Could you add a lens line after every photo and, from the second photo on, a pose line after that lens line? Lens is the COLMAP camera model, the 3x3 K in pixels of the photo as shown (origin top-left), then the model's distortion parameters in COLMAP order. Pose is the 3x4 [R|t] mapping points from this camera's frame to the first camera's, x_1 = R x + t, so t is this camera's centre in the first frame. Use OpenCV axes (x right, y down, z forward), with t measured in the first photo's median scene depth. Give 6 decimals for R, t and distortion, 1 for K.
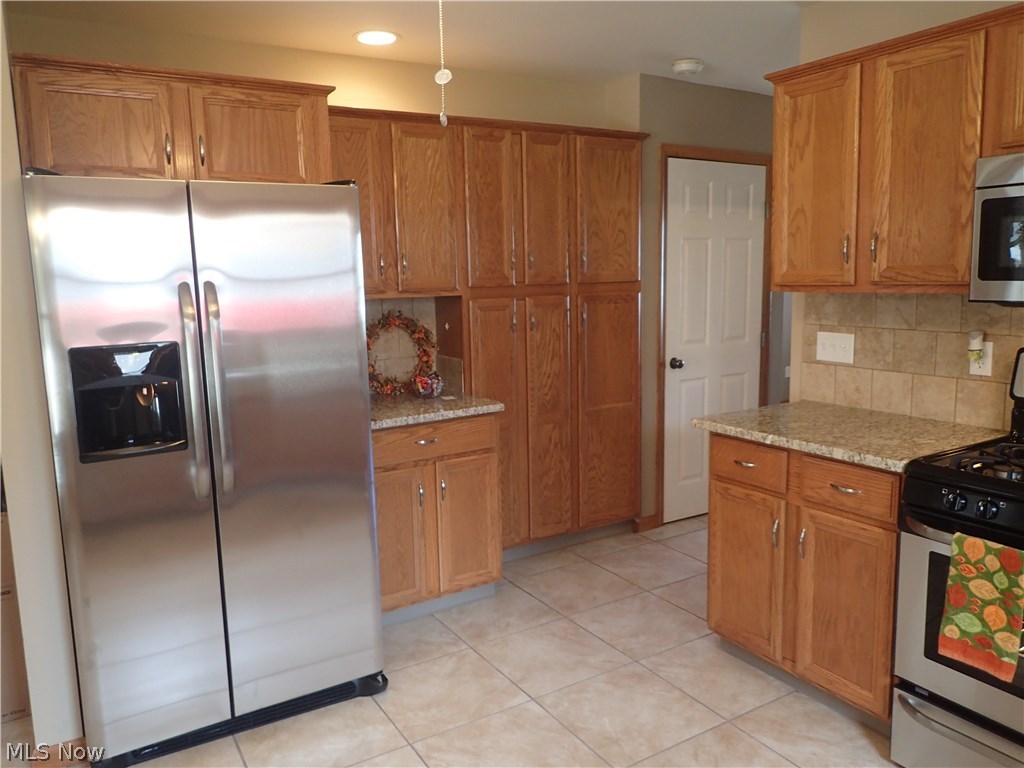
lens RADIAL K [[760.7, 0, 515.8], [0, 760.7, 380.2], [0, 0, 1]] dist [0.001197, -0.000976]
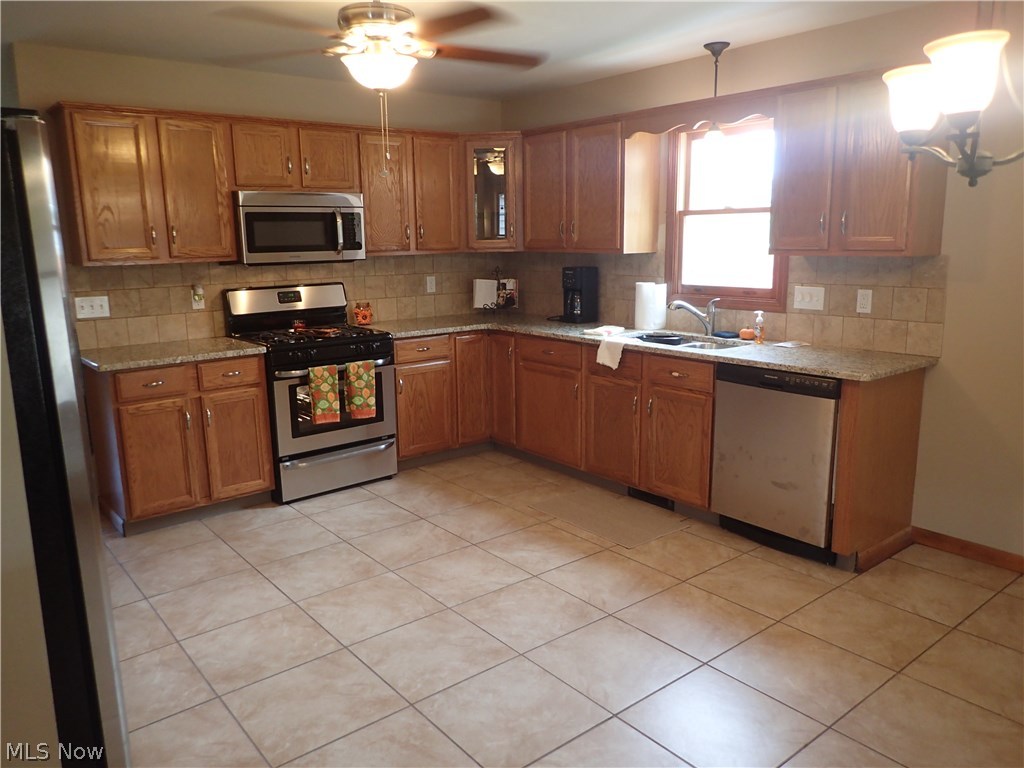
lens RADIAL K [[760.7, 0, 515.8], [0, 760.7, 380.2], [0, 0, 1]] dist [0.001197, -0.000976]
pose [[-0.131832, -0.166760, 0.977145, -1.258174], [0.159123, 0.969405, 0.186908, -0.060451], [-0.978417, 0.180127, -0.101263, 0.499975]]
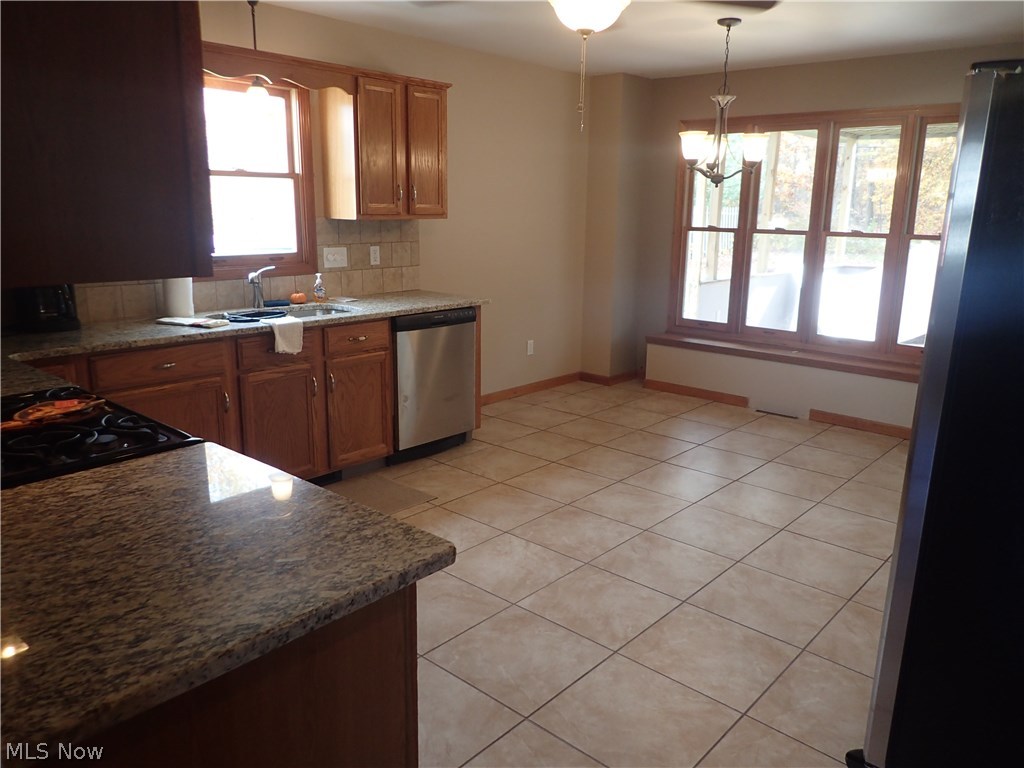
lens RADIAL K [[760.7, 0, 515.8], [0, 760.7, 380.2], [0, 0, 1]] dist [0.001197, -0.000976]
pose [[-0.958273, 0.067804, -0.277698, 0.356188], [-0.039536, 0.930689, 0.363669, -0.235605], [0.283108, 0.359473, -0.889173, 1.544428]]
